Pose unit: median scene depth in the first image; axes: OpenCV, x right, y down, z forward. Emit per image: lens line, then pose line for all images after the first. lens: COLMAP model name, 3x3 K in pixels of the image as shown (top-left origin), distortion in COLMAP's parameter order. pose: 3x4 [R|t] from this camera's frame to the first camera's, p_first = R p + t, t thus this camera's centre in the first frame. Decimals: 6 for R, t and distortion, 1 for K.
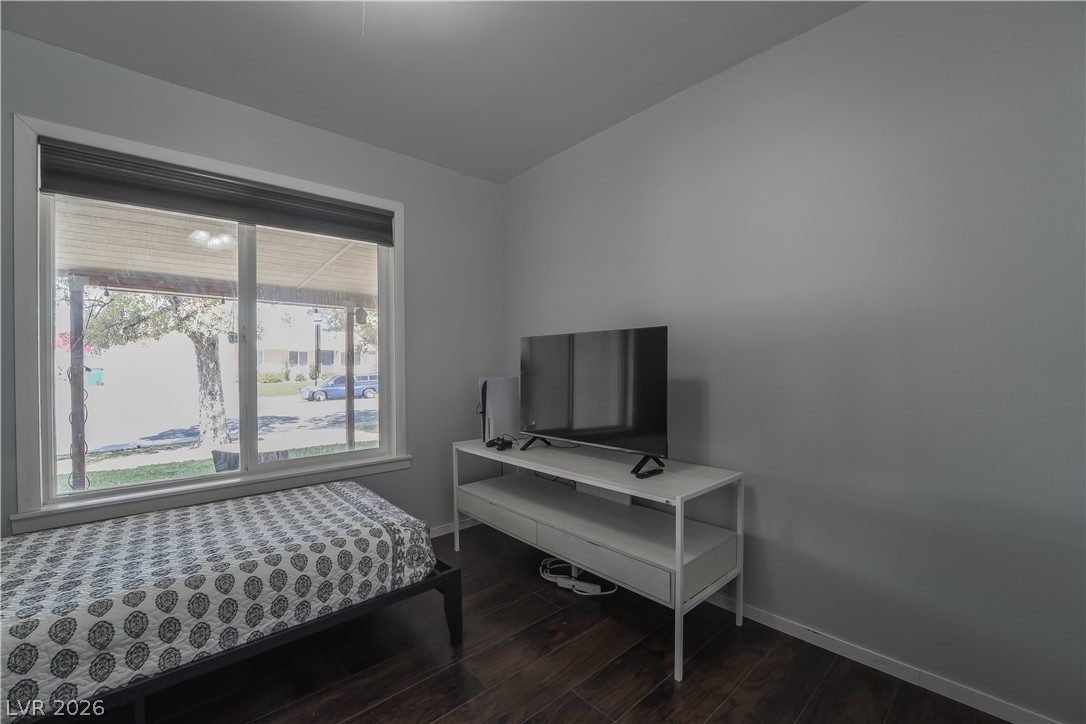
lens RADIAL K [[442.8, 0, 546.5], [0, 442.8, 361.8], [0, 0, 1]] dist [-0.027055, 0.001520]
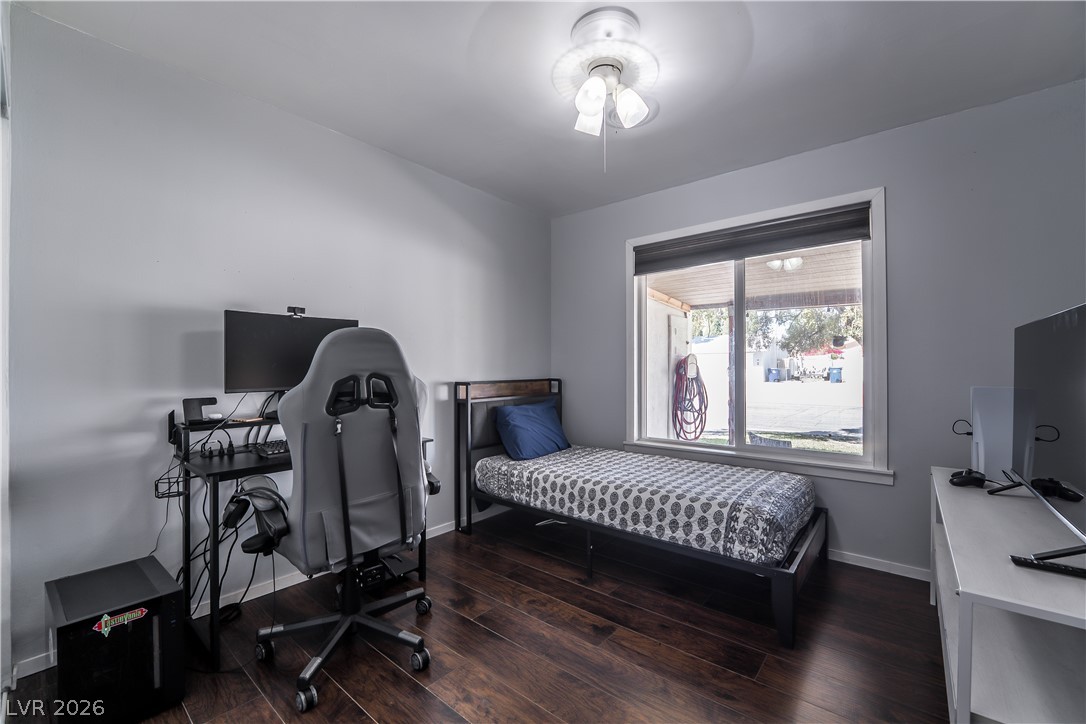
lens RADIAL K [[442.8, 0, 546.2], [0, 442.8, 364.0], [0, 0, 1]] dist [-0.027055, 0.001520]
pose [[0.143514, -0.002571, -0.989645, 0.773546], [0.003593, 0.999991, -0.002077, -0.002275], [0.989642, -0.003258, 0.143522, 0.343399]]
